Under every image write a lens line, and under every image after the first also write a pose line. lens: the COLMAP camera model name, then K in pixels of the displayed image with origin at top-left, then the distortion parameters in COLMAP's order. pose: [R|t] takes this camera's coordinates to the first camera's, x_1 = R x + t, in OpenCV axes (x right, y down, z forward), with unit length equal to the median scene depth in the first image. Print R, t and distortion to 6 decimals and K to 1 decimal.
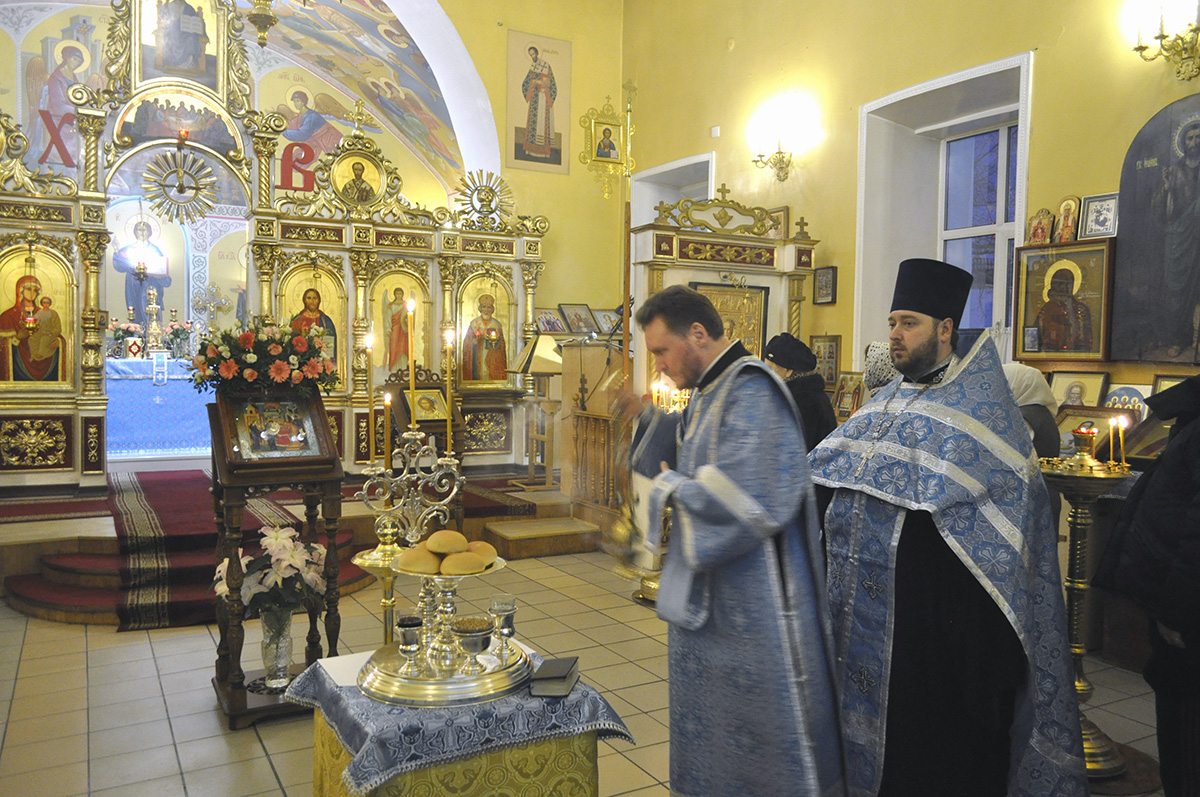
lens RADIAL K [[935.5, 0, 600.0], [0, 935.5, 398.5], [0, 0, 1]] dist [-0.001935, -0.000584]
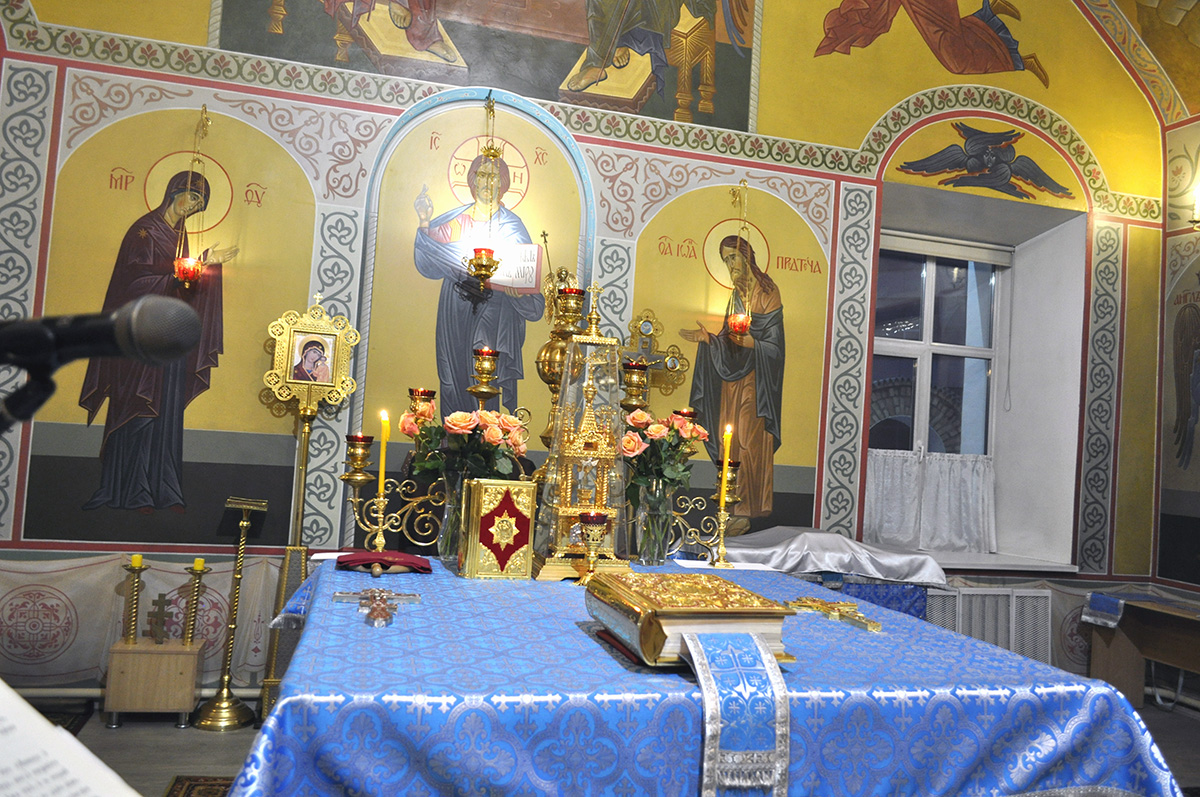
lens RADIAL K [[935.5, 0, 600.0], [0, 935.5, 398.5], [0, 0, 1]] dist [-0.001935, -0.000584]
pose [[0.967388, 0.037585, -0.250496, -0.593554], [-0.063524, 0.993325, -0.096282, -0.089109], [0.245205, 0.109054, 0.963318, 1.114913]]
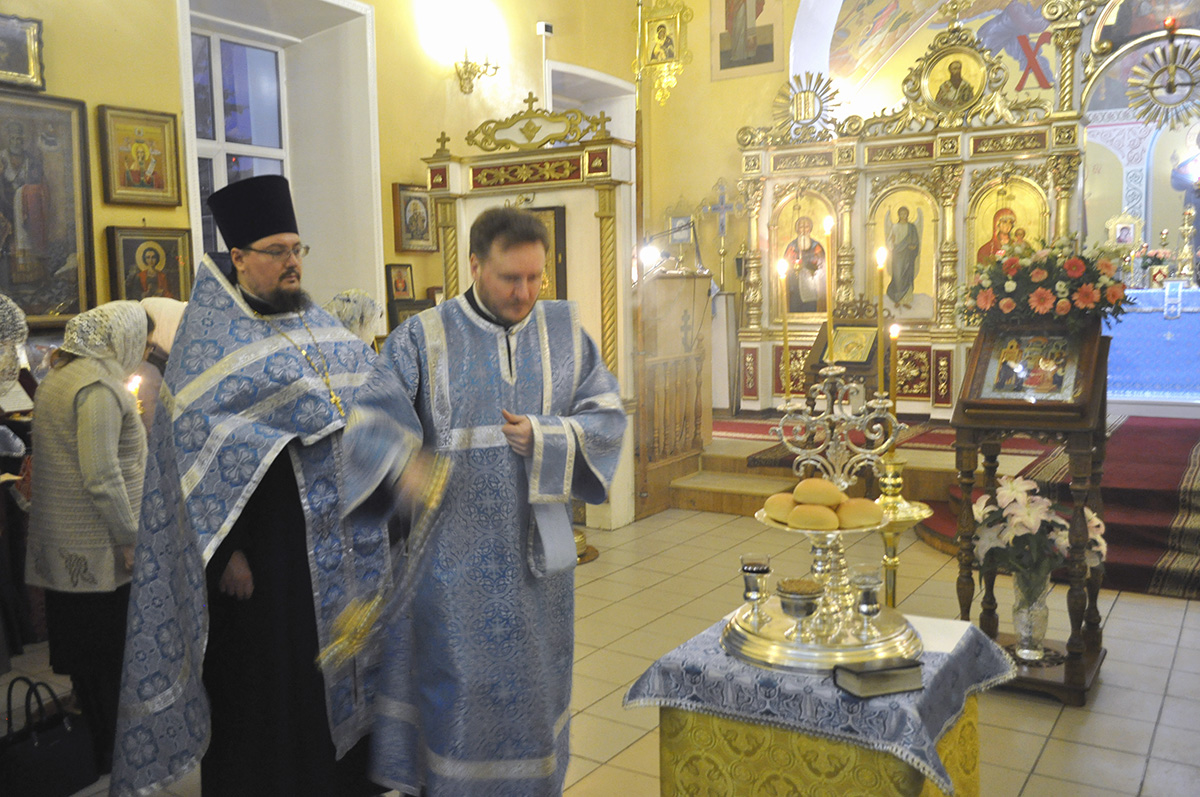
lens RADIAL K [[1026.0, 0, 600.0], [0, 1026.0, 398.5], [0, 0, 1]] dist [-0.004286, -0.002713]
pose [[0.473593, 0.069077, -0.878031, 0.156753], [-0.014334, 0.997392, 0.070736, -0.000050], [0.880627, -0.020914, 0.473348, 0.097711]]
